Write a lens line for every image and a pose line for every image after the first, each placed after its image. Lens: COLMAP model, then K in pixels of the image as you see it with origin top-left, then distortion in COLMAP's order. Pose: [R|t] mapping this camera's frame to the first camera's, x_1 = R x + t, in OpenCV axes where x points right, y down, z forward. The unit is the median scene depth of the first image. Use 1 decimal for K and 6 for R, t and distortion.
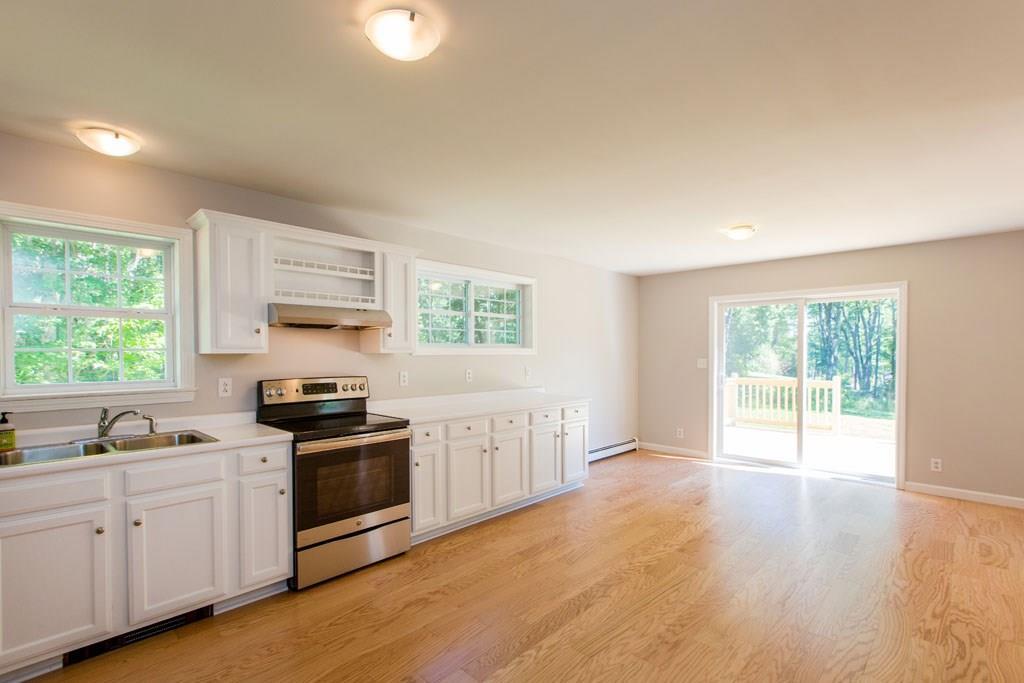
lens RADIAL K [[477.3, 0, 513.2], [0, 477.3, 363.6], [0, 0, 1]] dist [0.001529, 0.000254]
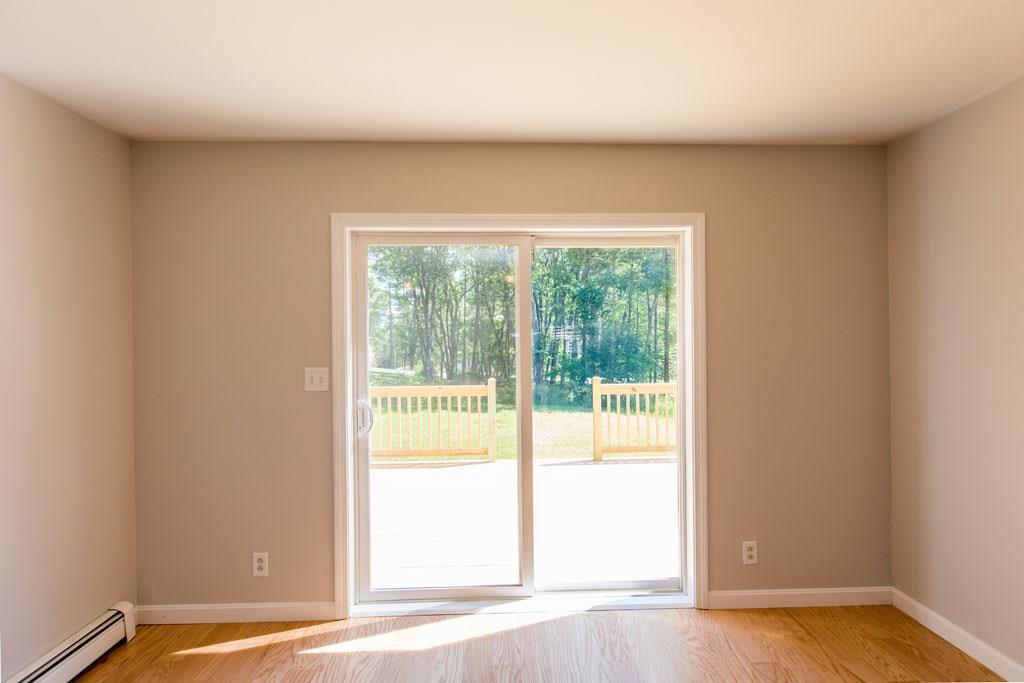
lens RADIAL K [[506.9, 0, 512.0], [0, 506.9, 341.5], [0, 0, 1]] dist [0.002552, 0.000208]
pose [[0.705526, -0.006021, 0.708658, 0.289335], [0.025392, 0.999537, -0.016787, -0.028684], [-0.708229, 0.029838, 0.705352, 0.801852]]
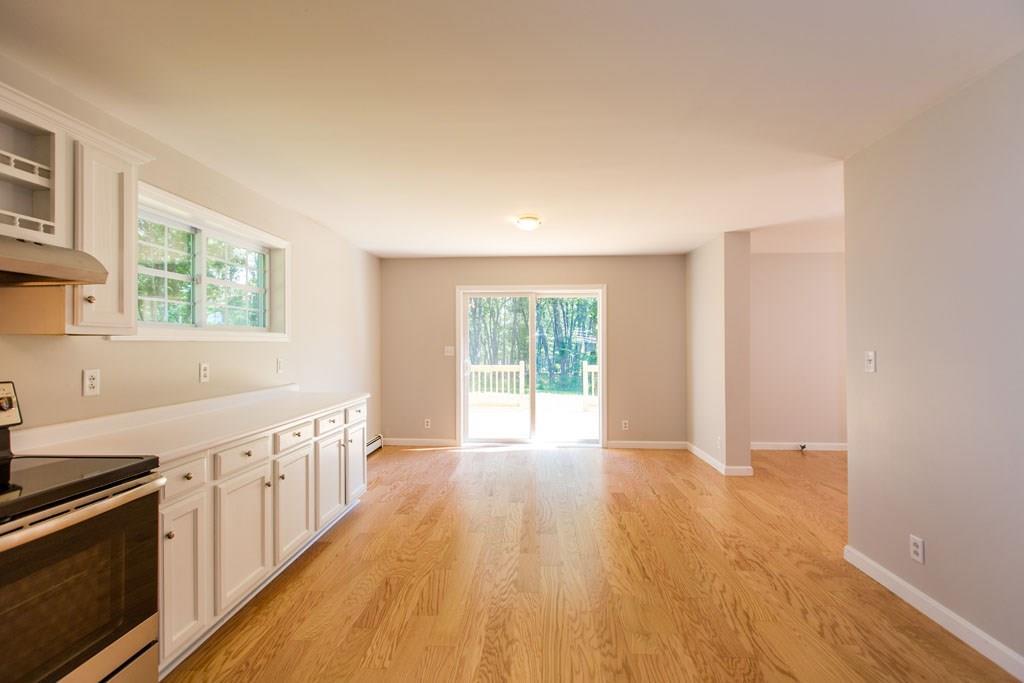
lens RADIAL K [[458.7, 0, 512.0], [0, 458.7, 341.5], [0, 0, 1]] dist [0.001576, 0.000306]
pose [[0.757100, 0.001612, 0.653297, -0.185060], [0.017148, 0.999603, -0.022340, 0.003990], [-0.653074, 0.028117, 0.756772, 0.249081]]
